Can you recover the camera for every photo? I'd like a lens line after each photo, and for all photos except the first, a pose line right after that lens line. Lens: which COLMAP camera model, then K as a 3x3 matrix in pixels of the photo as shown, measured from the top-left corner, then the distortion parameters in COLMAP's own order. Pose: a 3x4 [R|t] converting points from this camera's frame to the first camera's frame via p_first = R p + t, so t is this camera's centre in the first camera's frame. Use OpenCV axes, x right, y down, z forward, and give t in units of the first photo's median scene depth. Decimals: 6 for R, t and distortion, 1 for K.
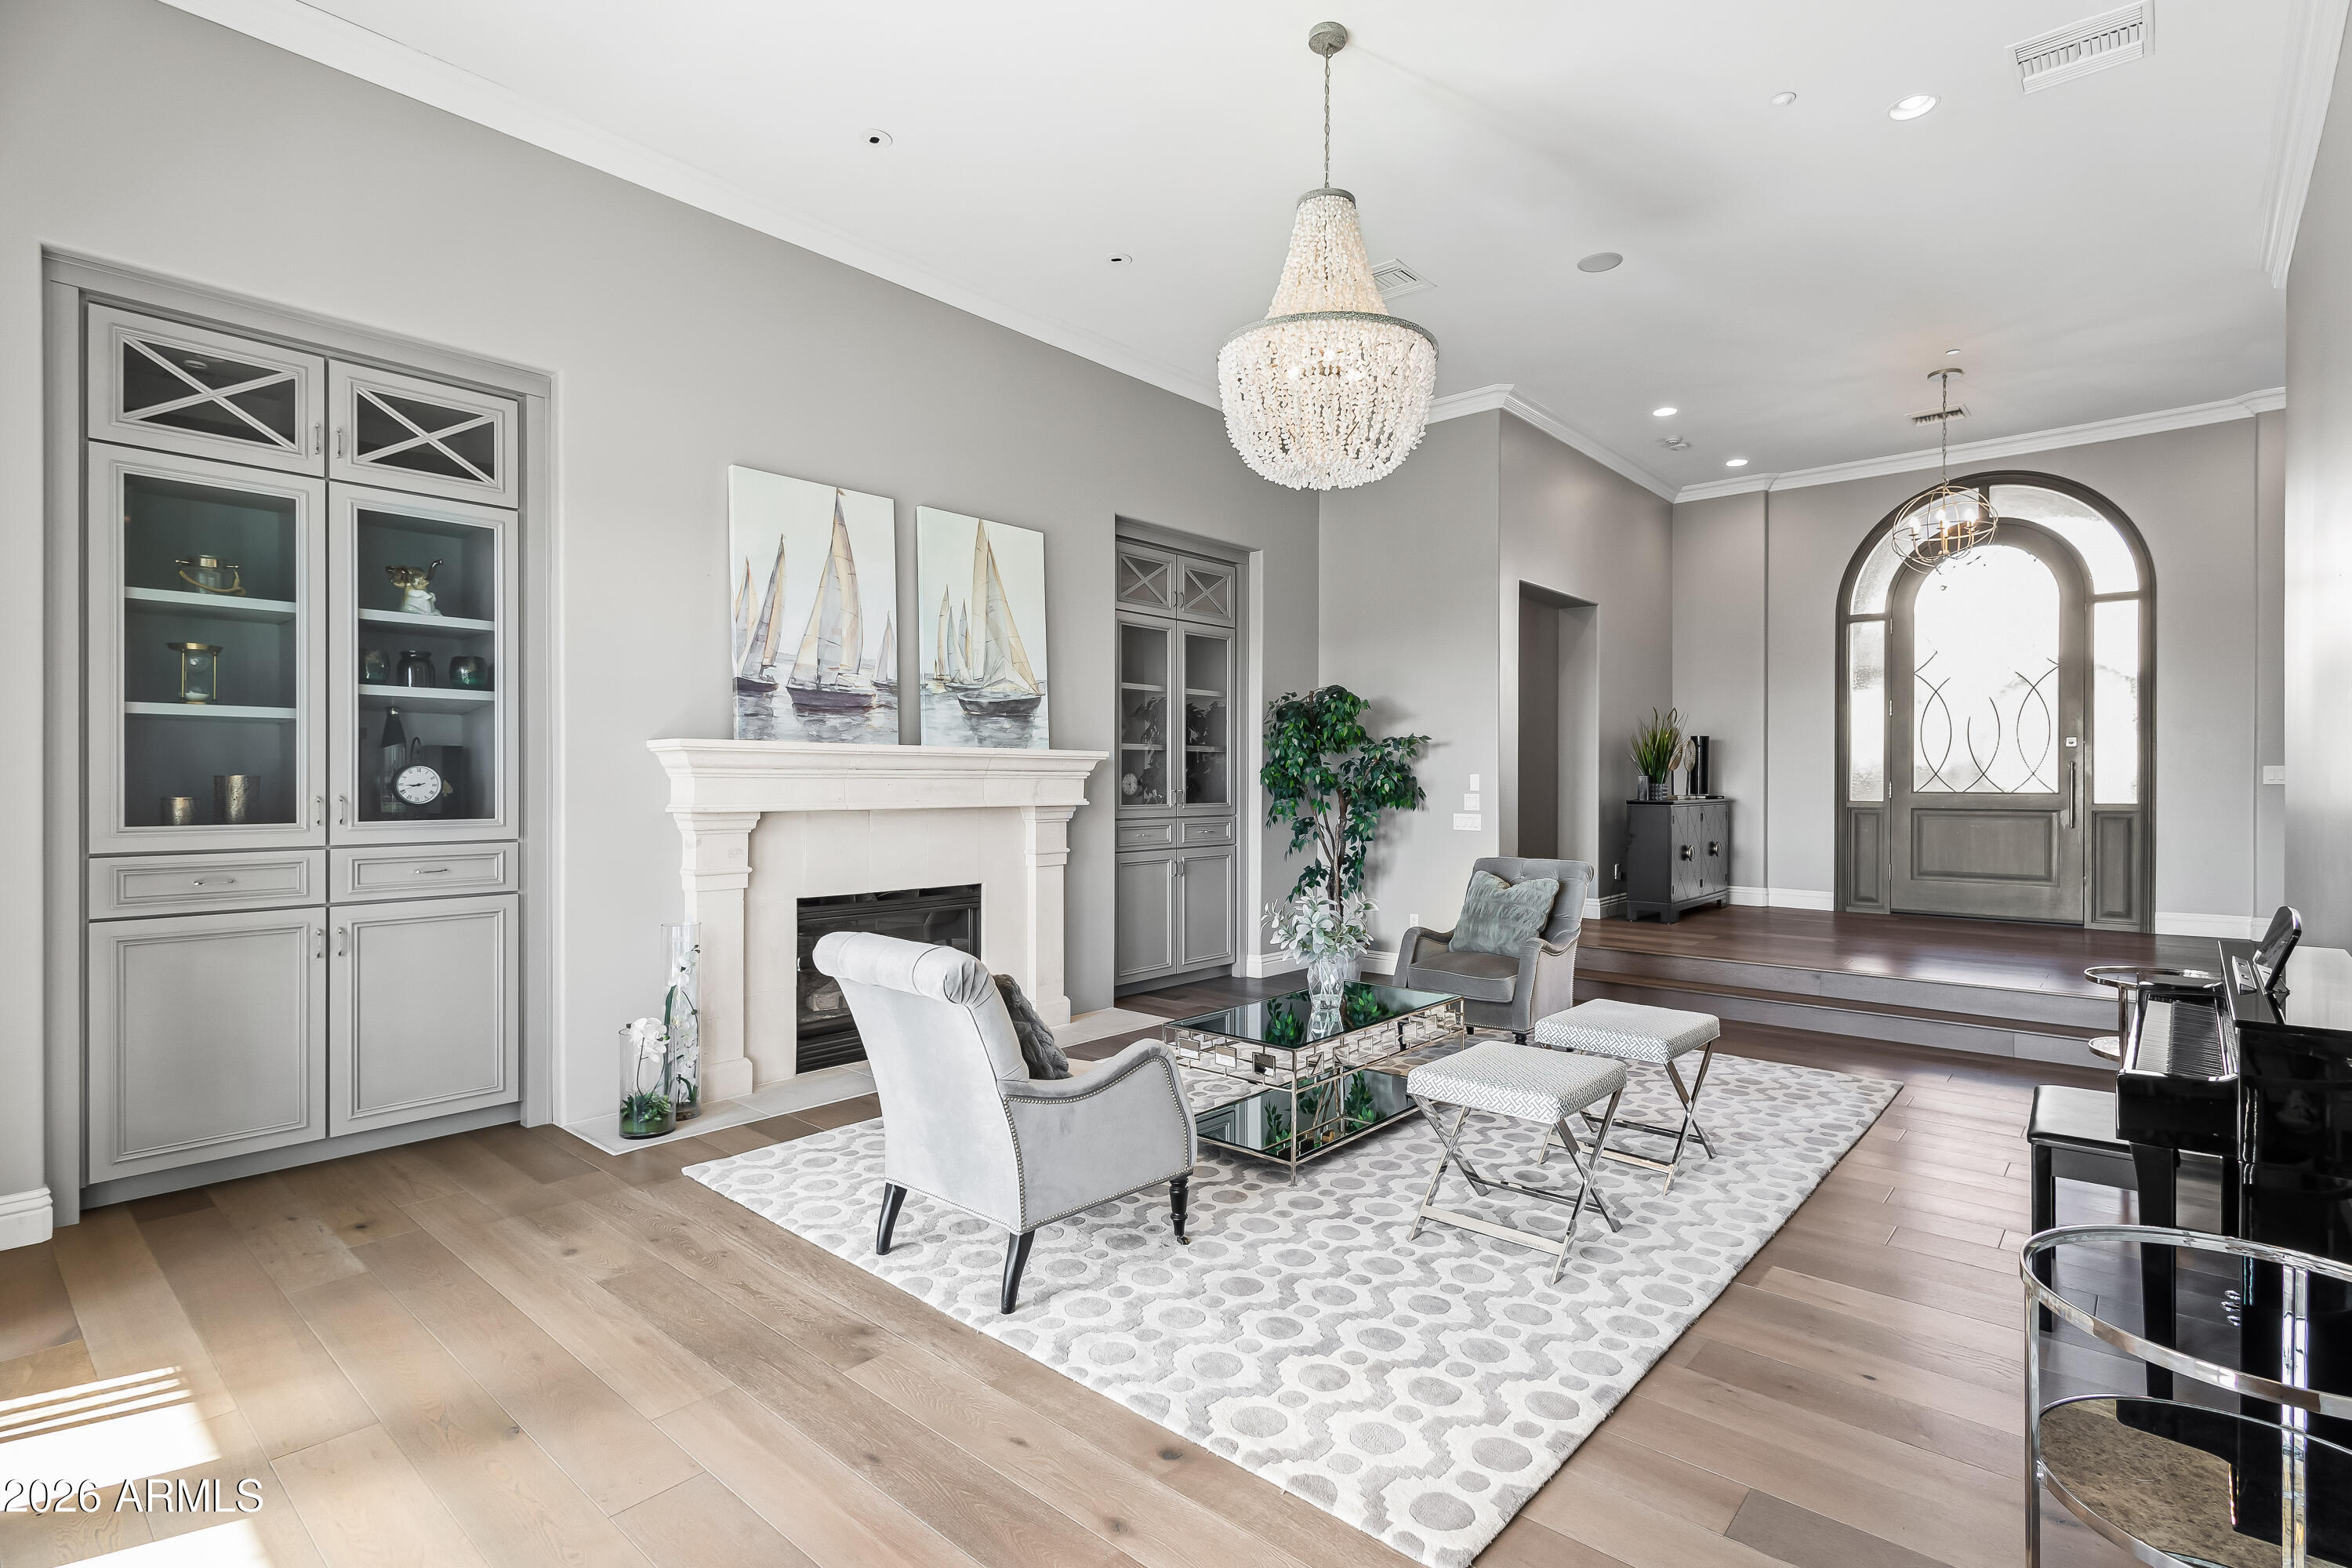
lens RADIAL K [[1114.5, 0, 1181.8], [0, 1114.5, 787.3], [0, 0, 1]] dist [0.001523, -0.000034]
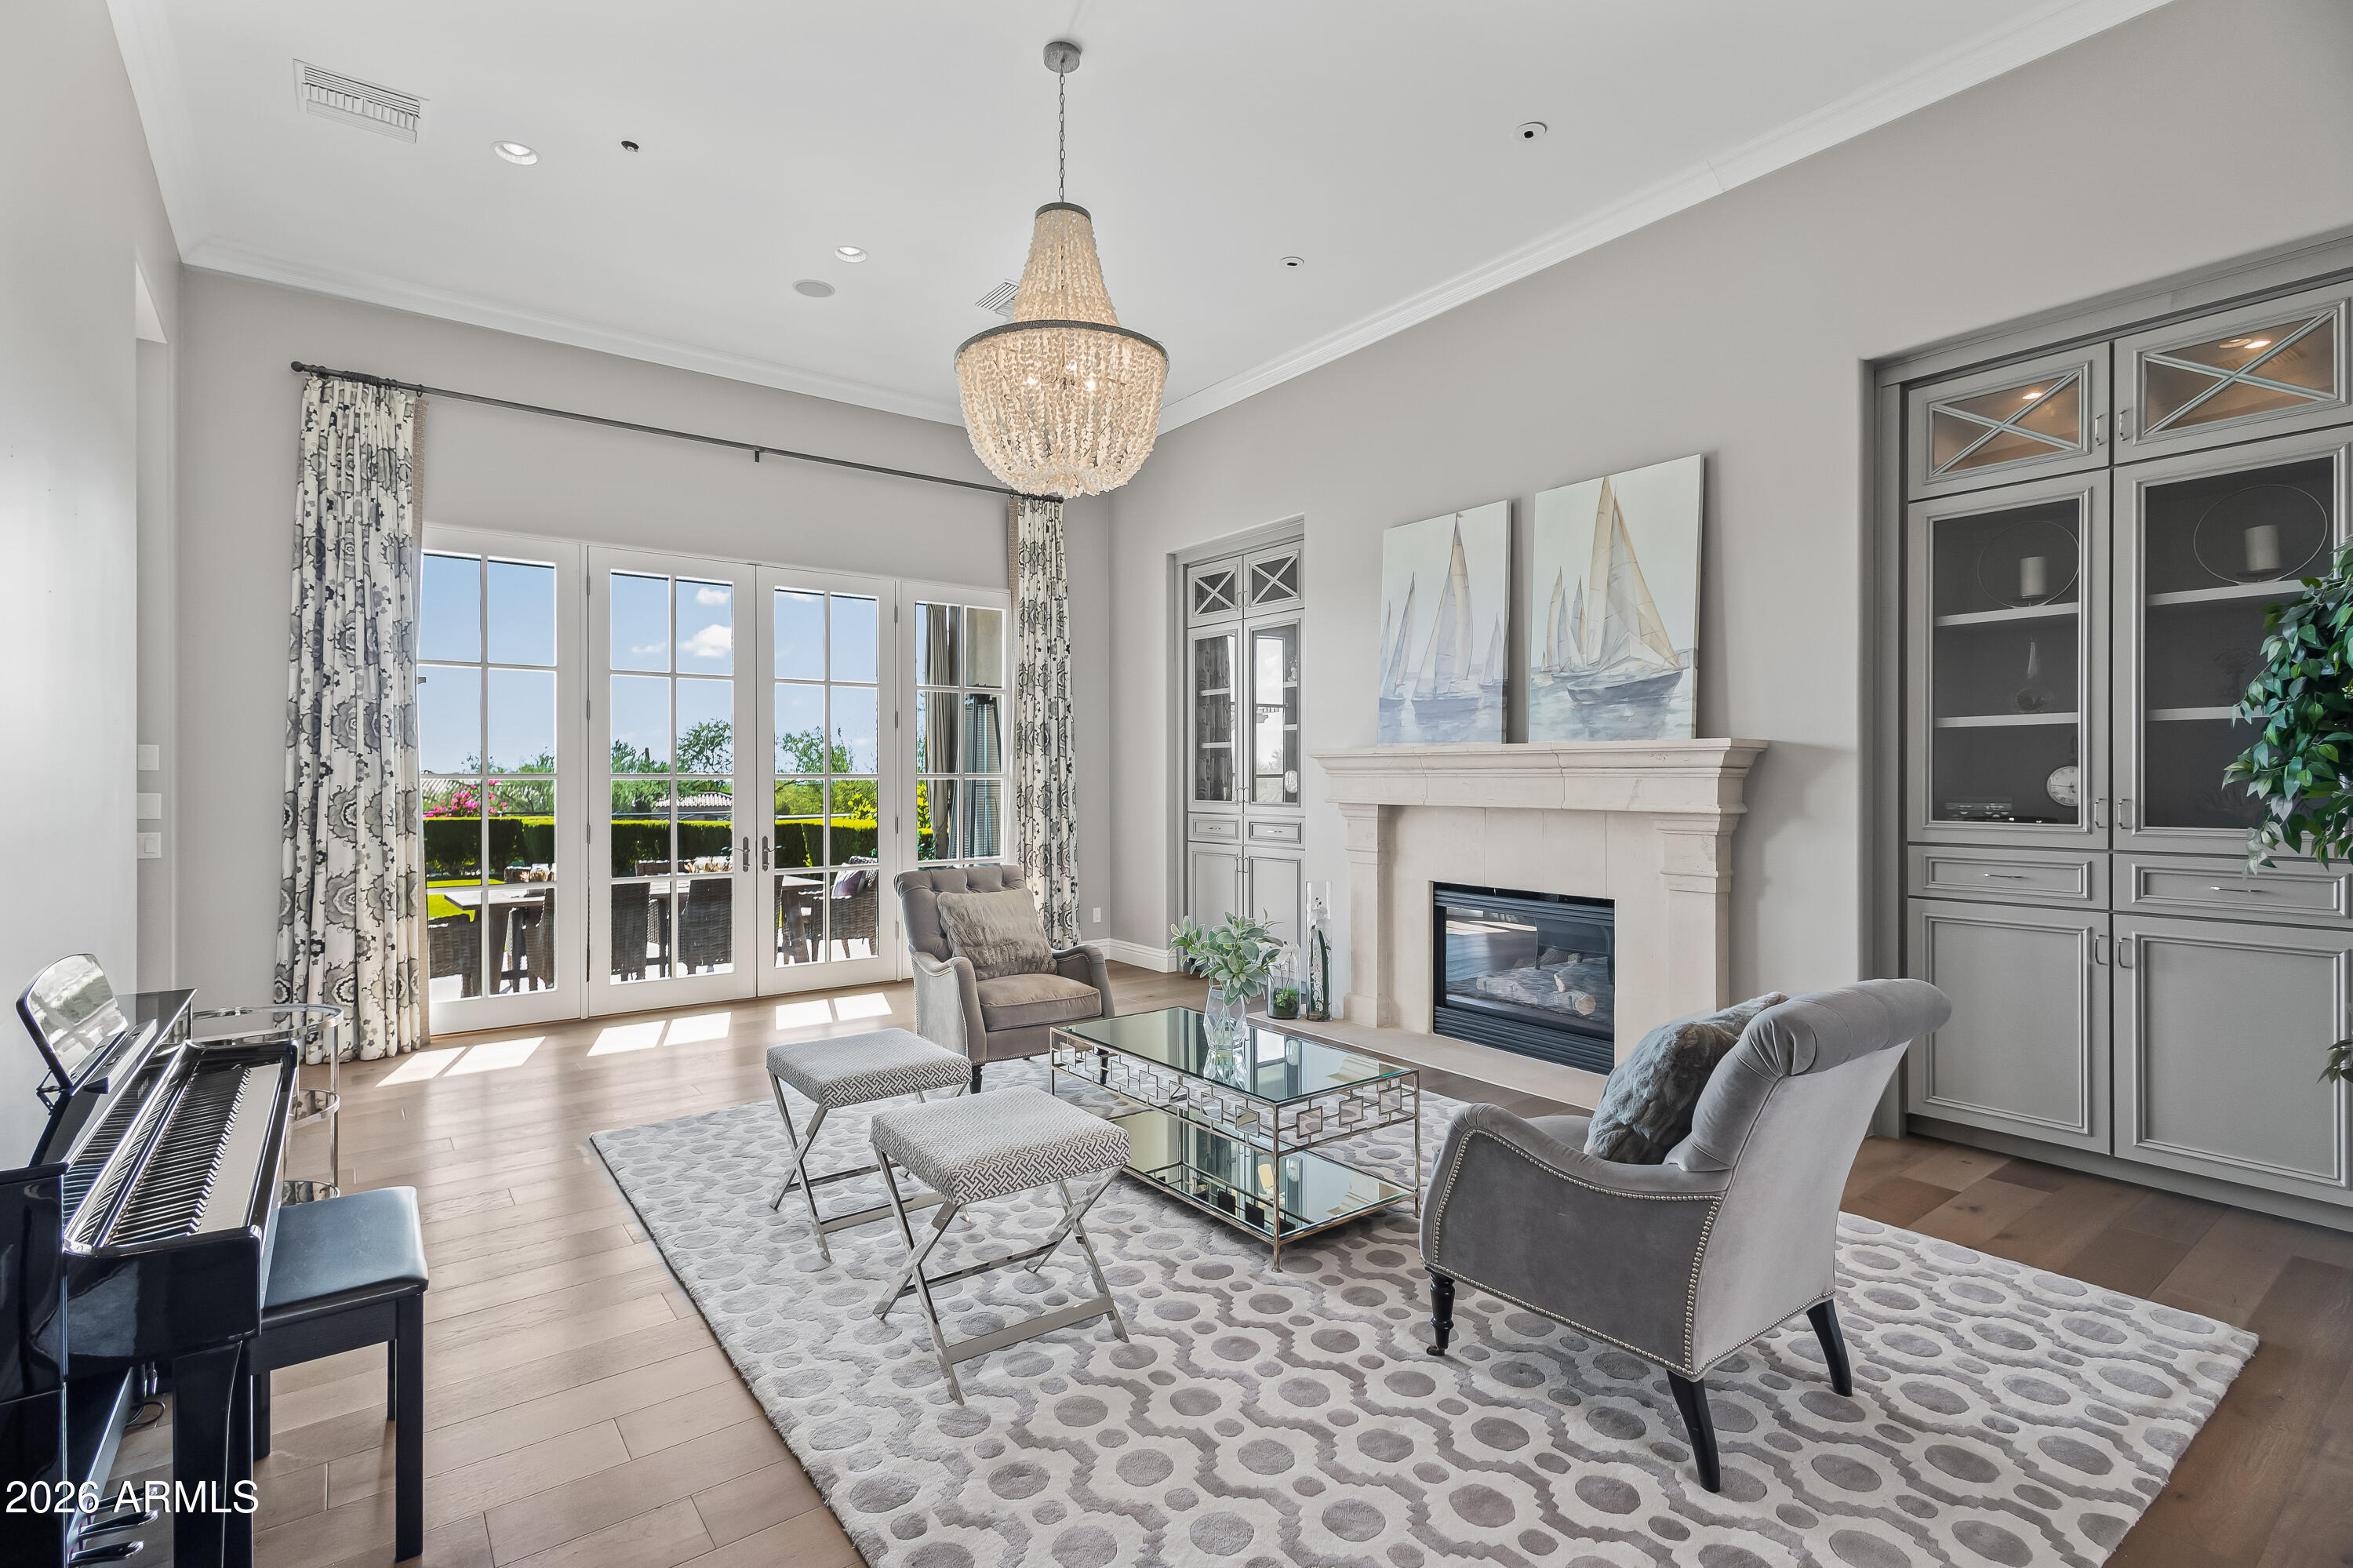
lens RADIAL K [[1102.7, 0, 1165.3], [0, 1102.7, 780.9], [0, 0, 1]] dist [0.005751, -0.000135]
pose [[-0.211030, 0.004485, -0.977469, 0.728950], [-0.005607, 0.999967, 0.005799, -0.007926], [0.977463, 0.006705, -0.210998, 0.847445]]
